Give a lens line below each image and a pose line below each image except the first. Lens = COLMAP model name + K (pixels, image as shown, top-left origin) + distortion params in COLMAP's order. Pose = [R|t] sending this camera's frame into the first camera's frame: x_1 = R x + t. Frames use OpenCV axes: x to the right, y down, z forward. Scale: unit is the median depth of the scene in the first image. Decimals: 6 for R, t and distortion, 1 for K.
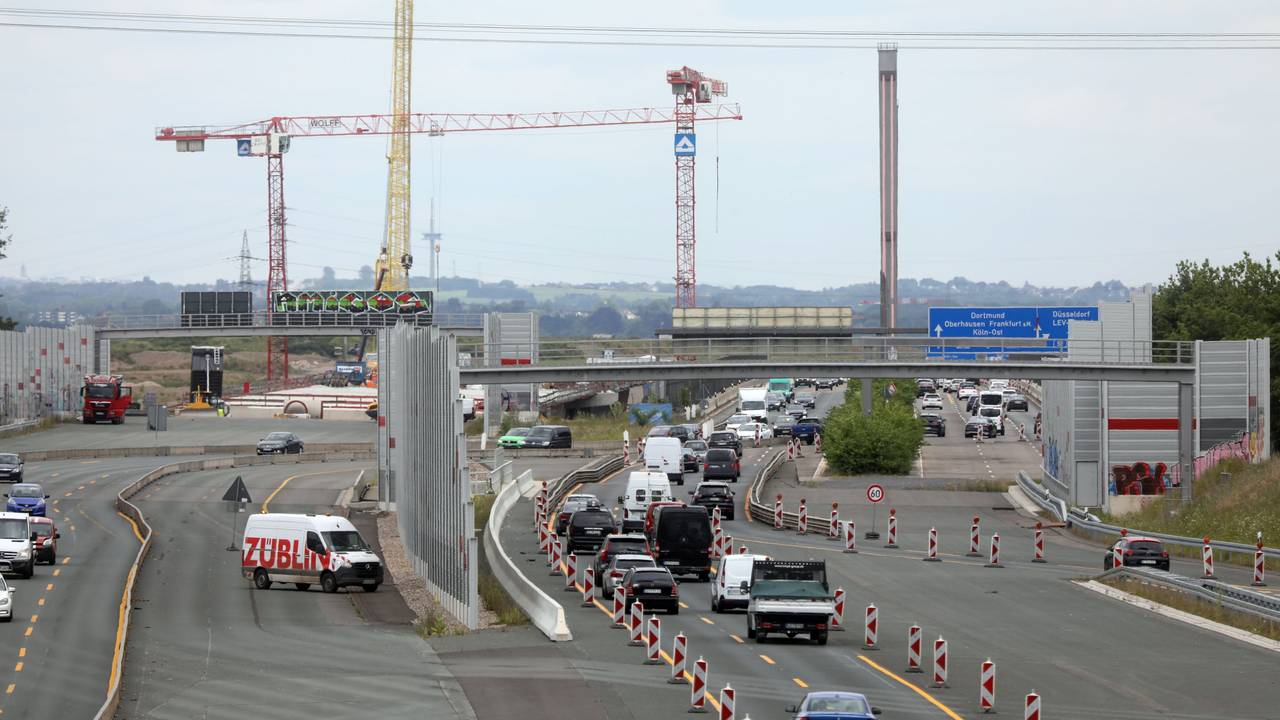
lens RADIAL K [[894.7, 0, 639.9], [0, 894.7, 347.6], [0, 0, 1]] dist [0.000053, -0.001603]
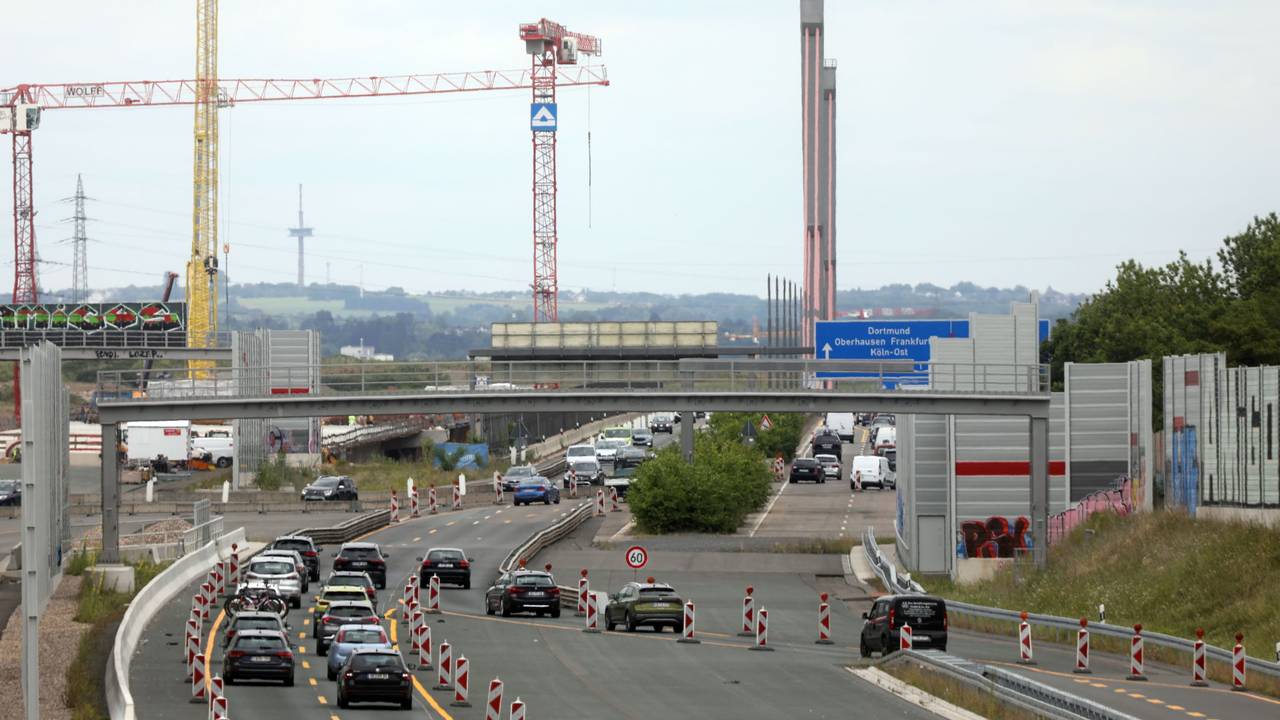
lens RADIAL K [[1125.5, 0, 640.1], [0, 1125.5, 370.4], [0, 0, 1]] dist [0.002932, -0.009595]
pose [[0.999994, -0.003217, -0.000911, 0.171936], [0.003217, 0.999995, -0.000450, -0.001518], [0.000912, 0.000447, 0.999999, 0.001050]]
